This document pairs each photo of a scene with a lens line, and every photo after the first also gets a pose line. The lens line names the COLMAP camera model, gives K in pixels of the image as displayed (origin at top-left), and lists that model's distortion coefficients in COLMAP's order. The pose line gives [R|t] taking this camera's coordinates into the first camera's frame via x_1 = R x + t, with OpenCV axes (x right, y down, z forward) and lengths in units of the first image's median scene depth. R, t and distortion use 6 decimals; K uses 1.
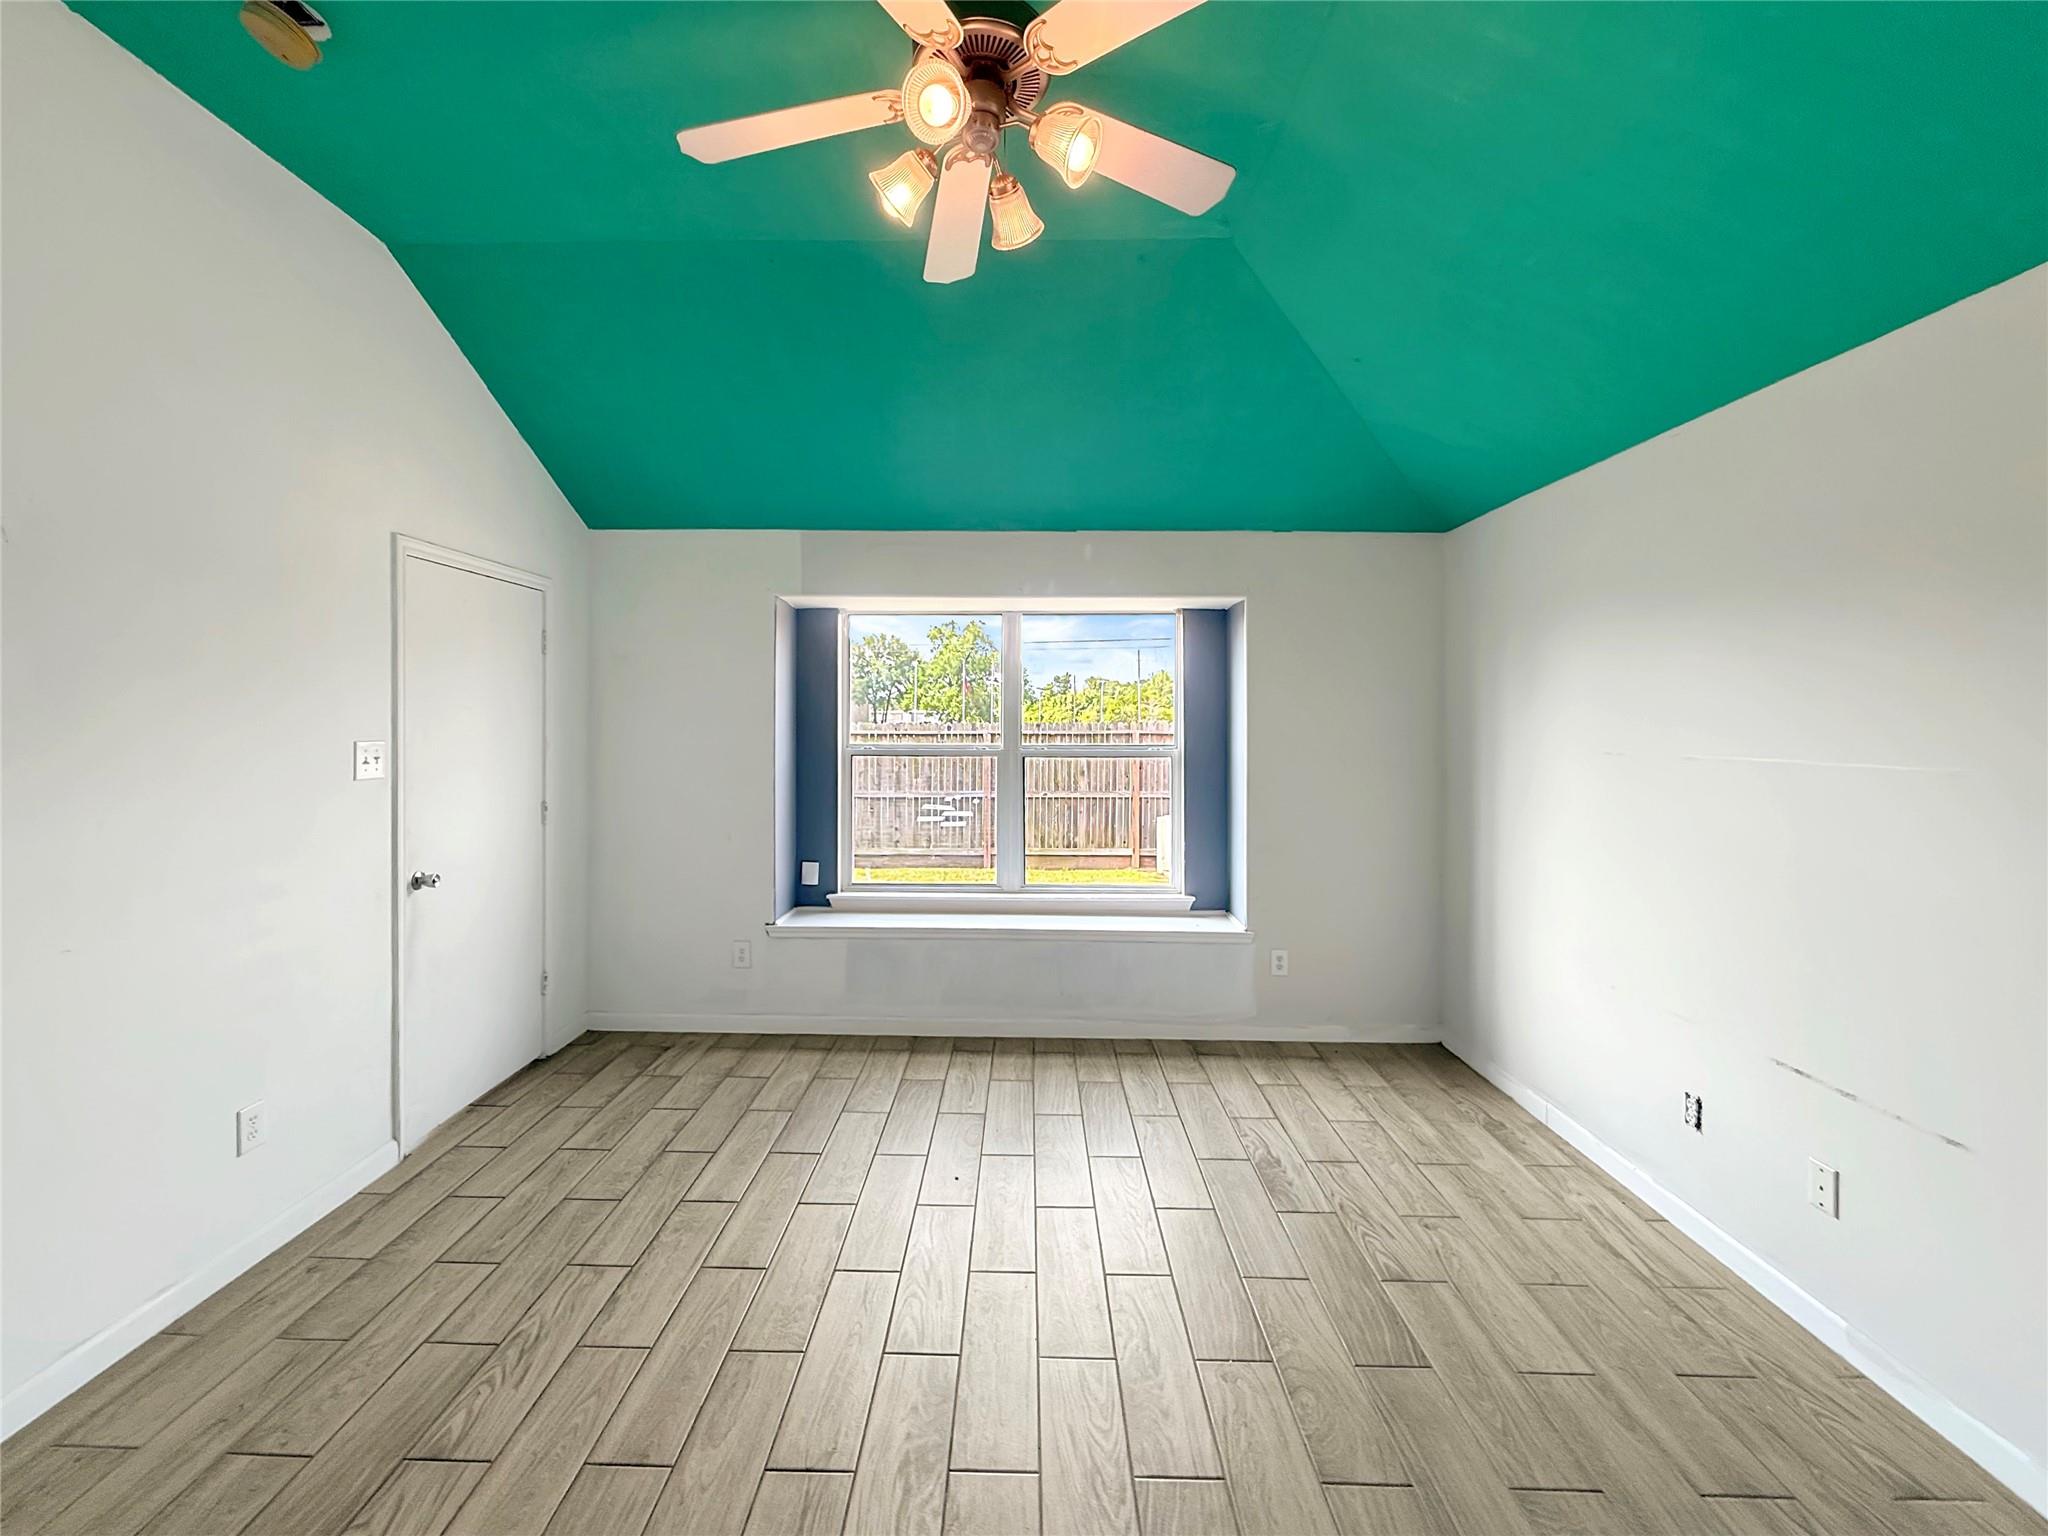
lens RADIAL K [[840.9, 0, 1013.1], [0, 840.9, 724.6], [0, 0, 1]] dist [0.000942, -0.000353]
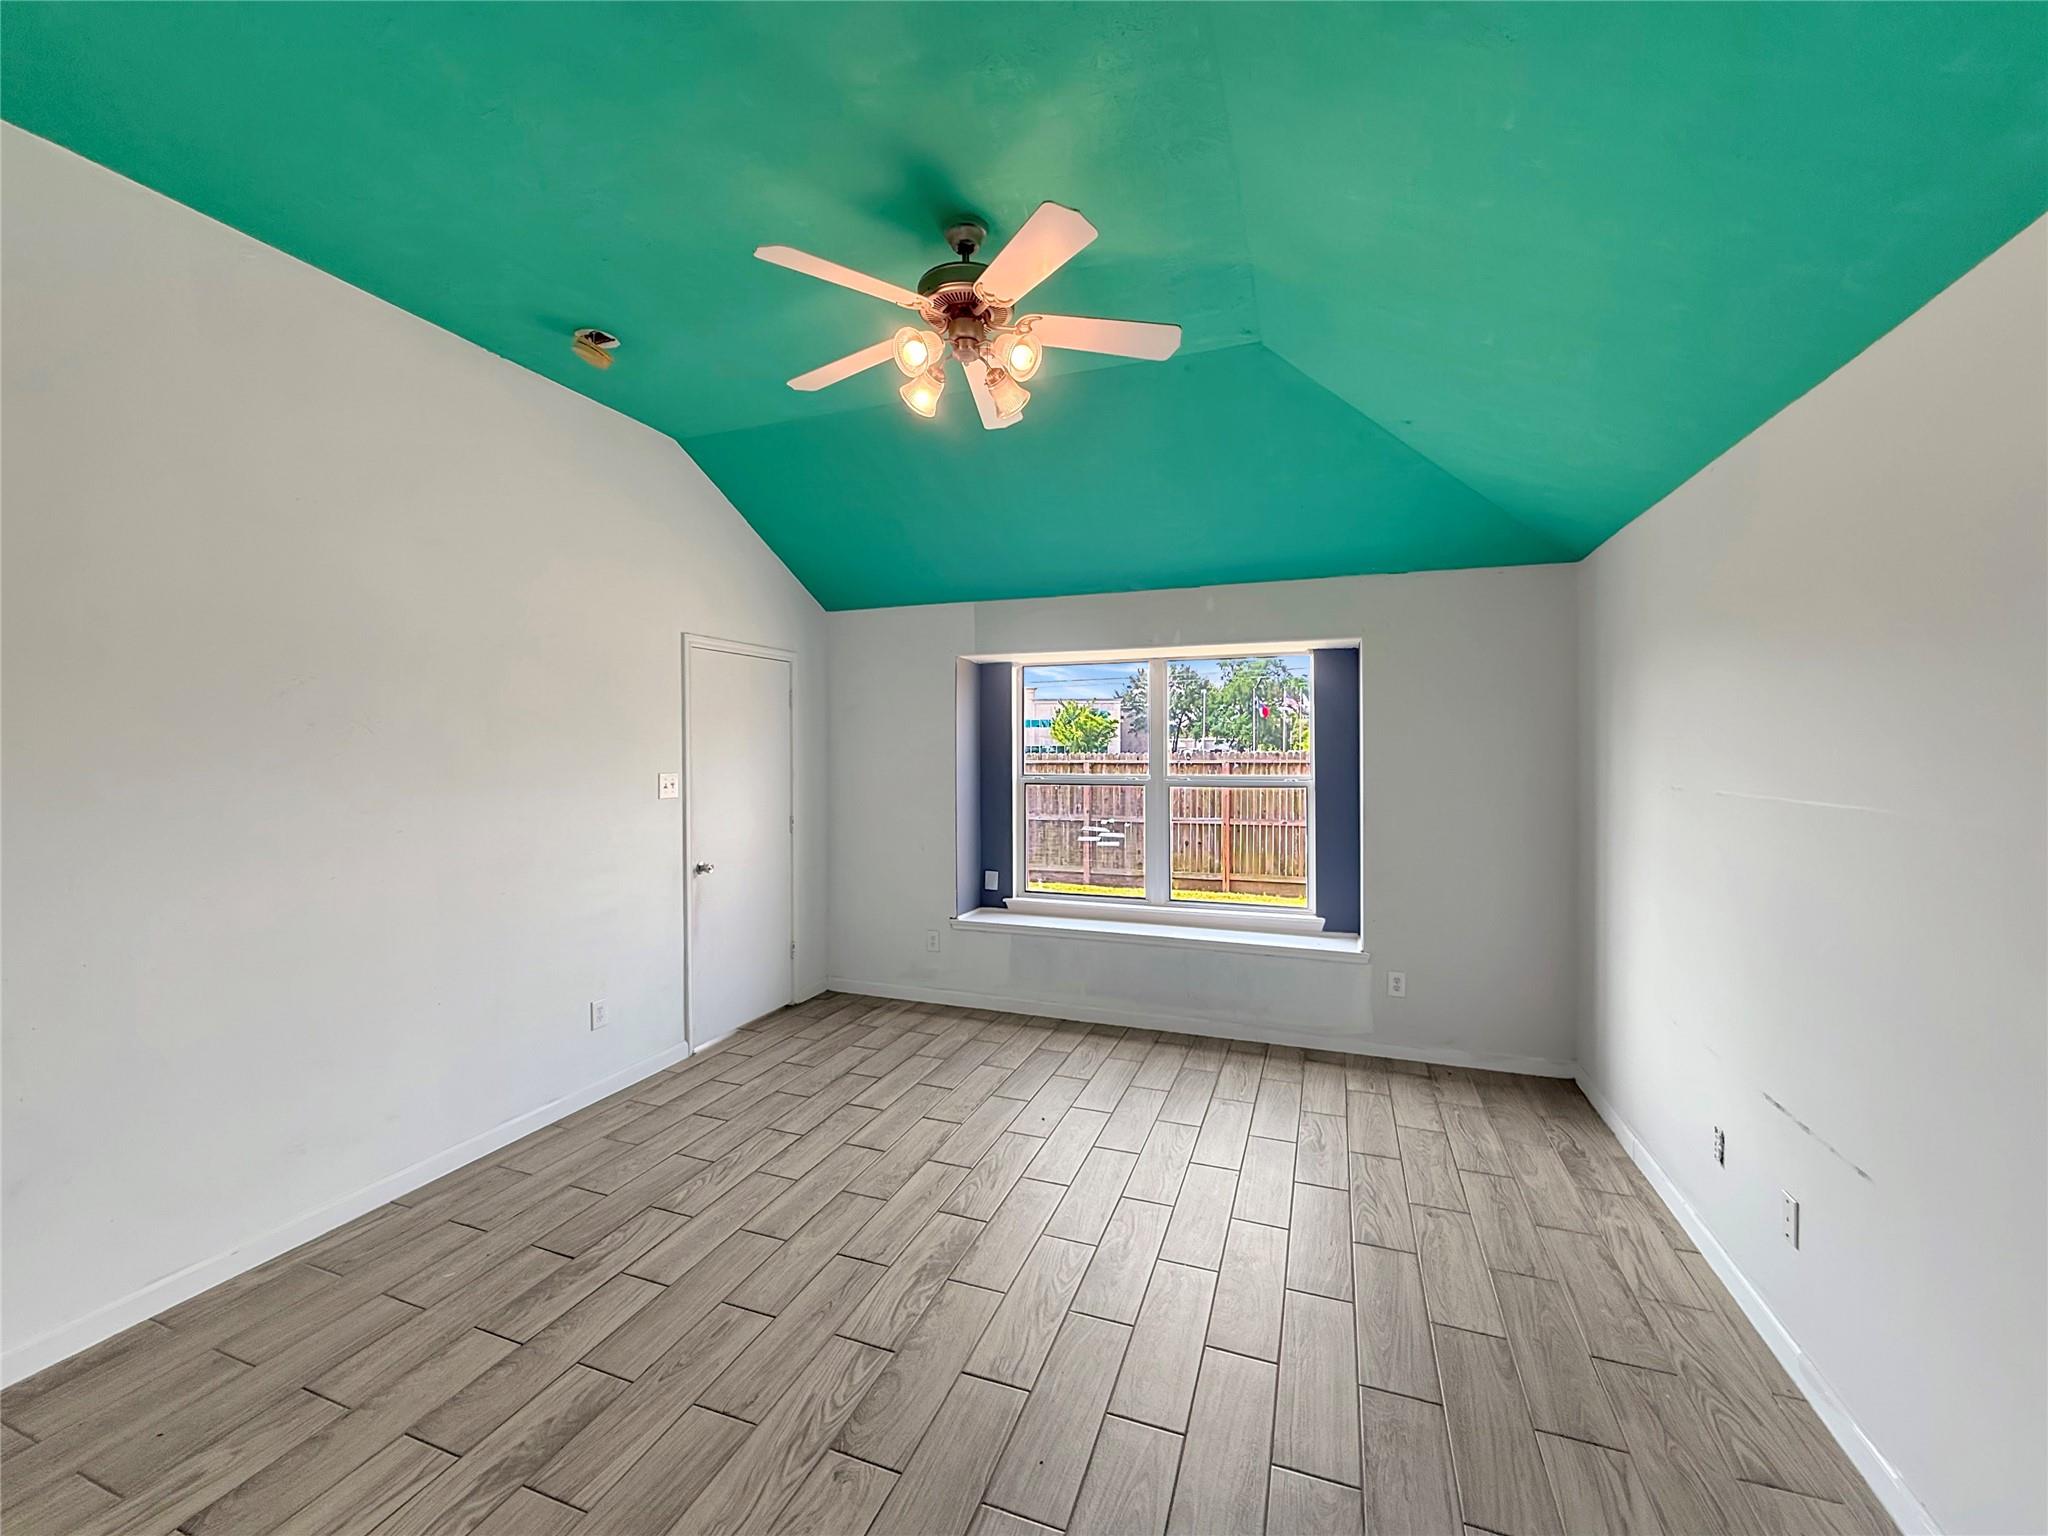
lens RADIAL K [[824.4, 0, 1025.8], [0, 824.4, 754.0], [0, 0, 1]] dist [-0.000753, -0.000101]
pose [[0.944488, -0.004841, -0.328510, 0.242875], [0.005581, 0.999984, 0.001312, -0.009407], [0.328498, -0.003073, 0.944500, -0.137367]]
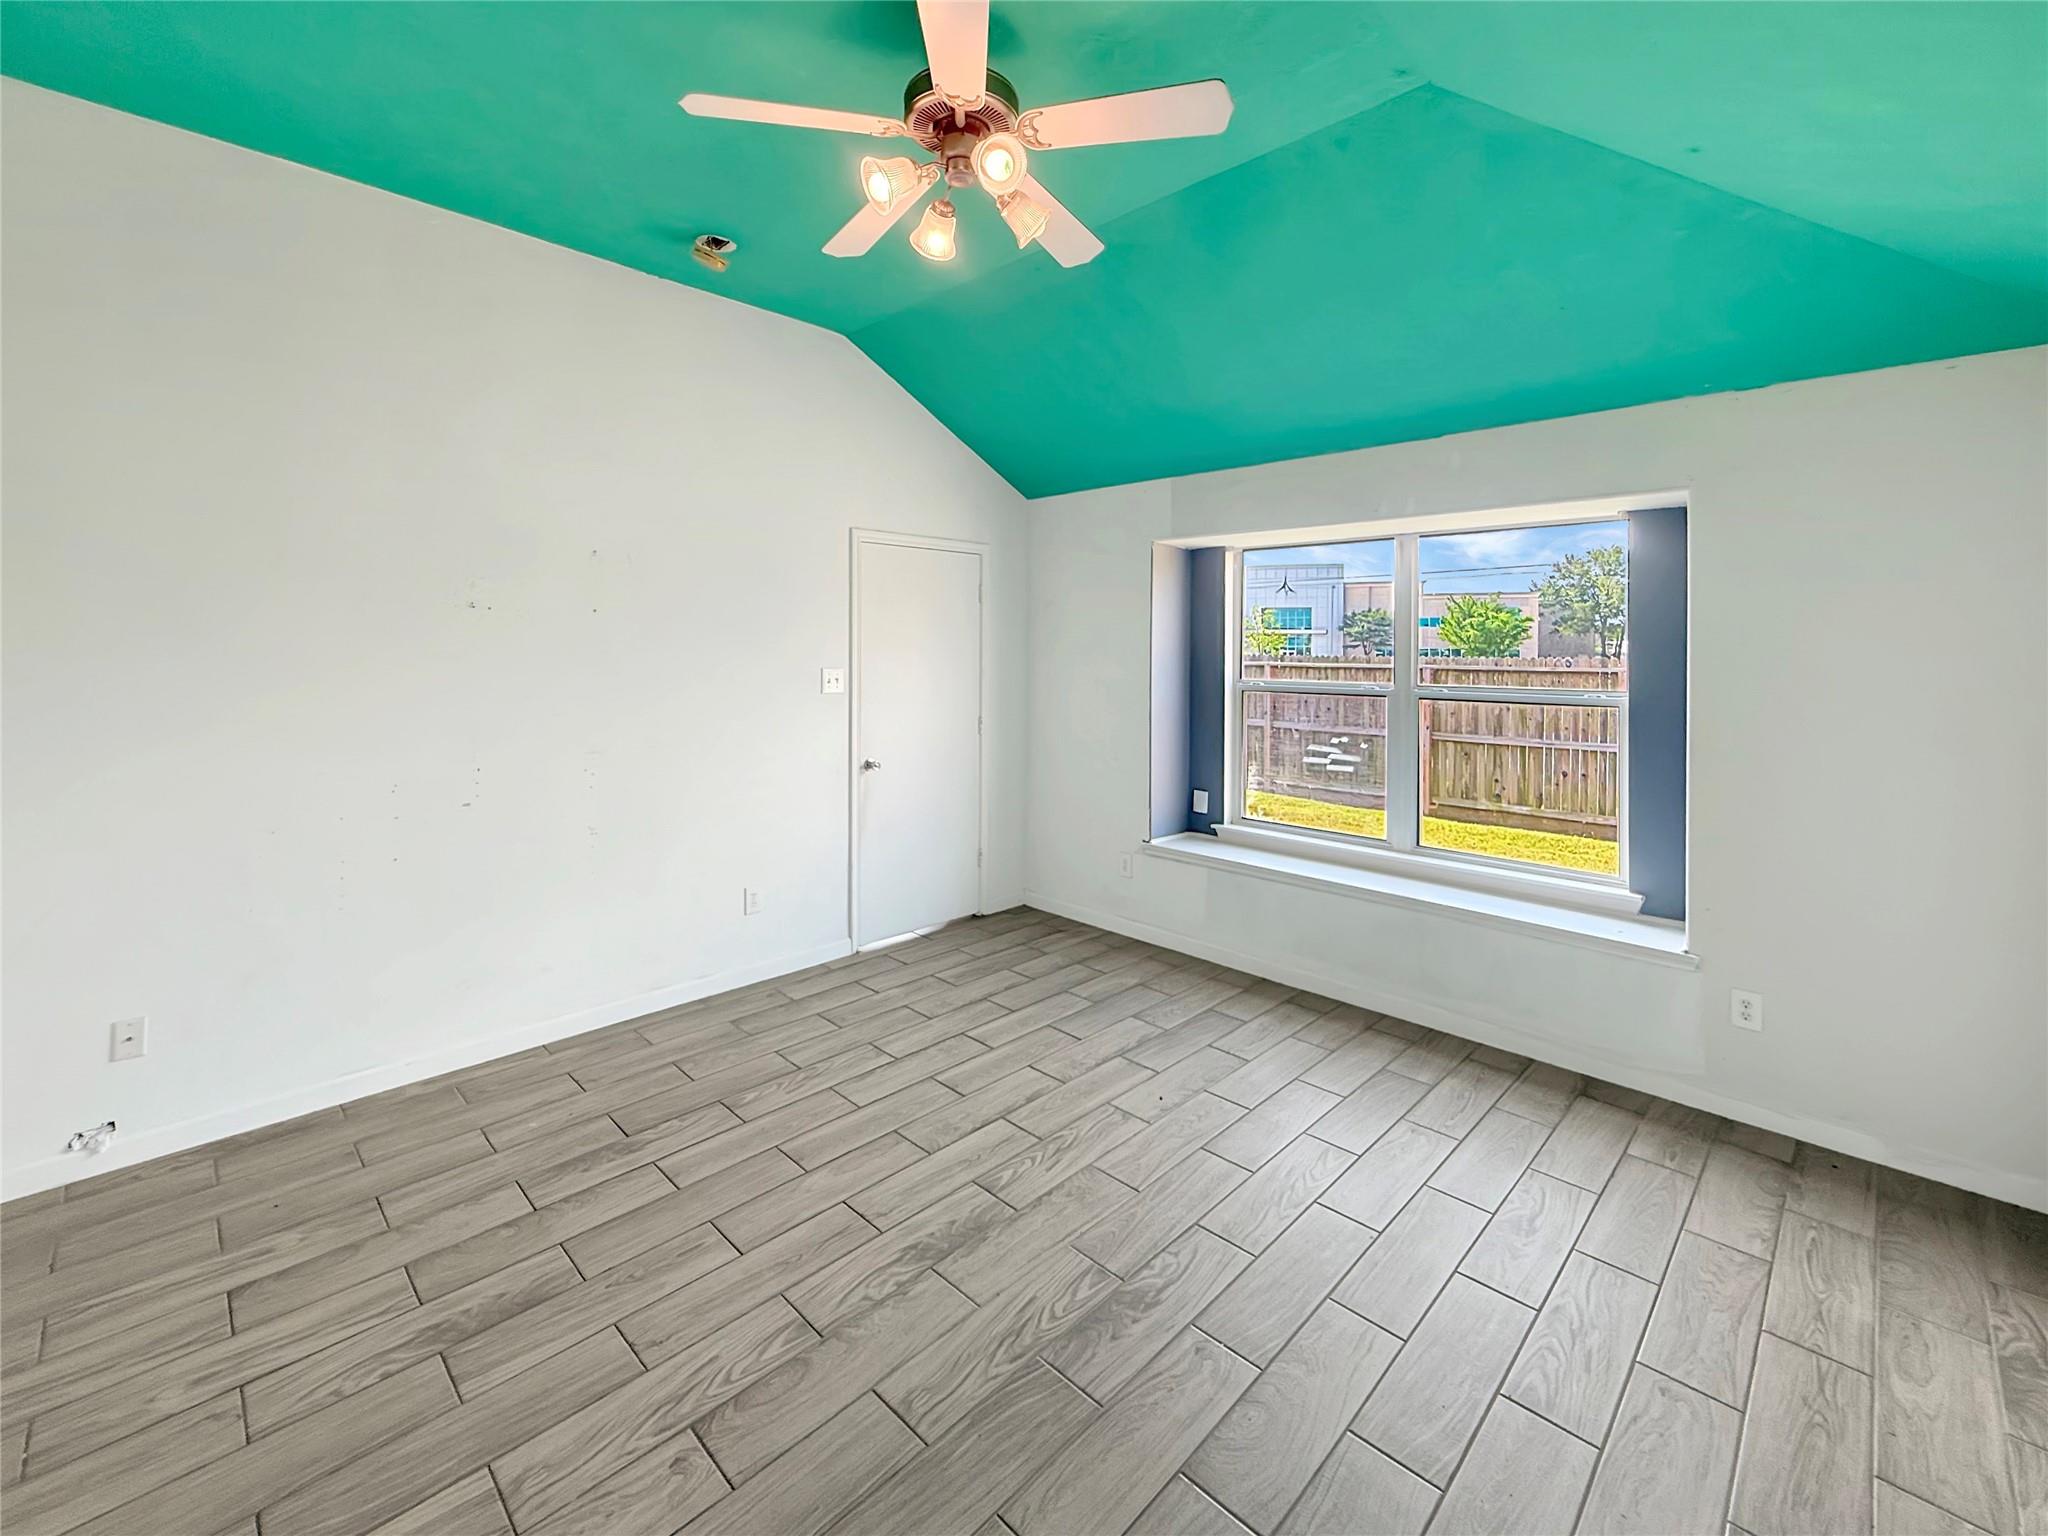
lens RADIAL K [[870.7, 0, 1025.7], [0, 870.7, 649.2], [0, 0, 1]] dist [0.000380, -0.000312]
pose [[0.727438, 0.003114, -0.686167, 0.418028], [-0.008516, 0.999954, -0.004490, -0.007403], [0.686121, 0.009109, 0.727431, 0.073427]]
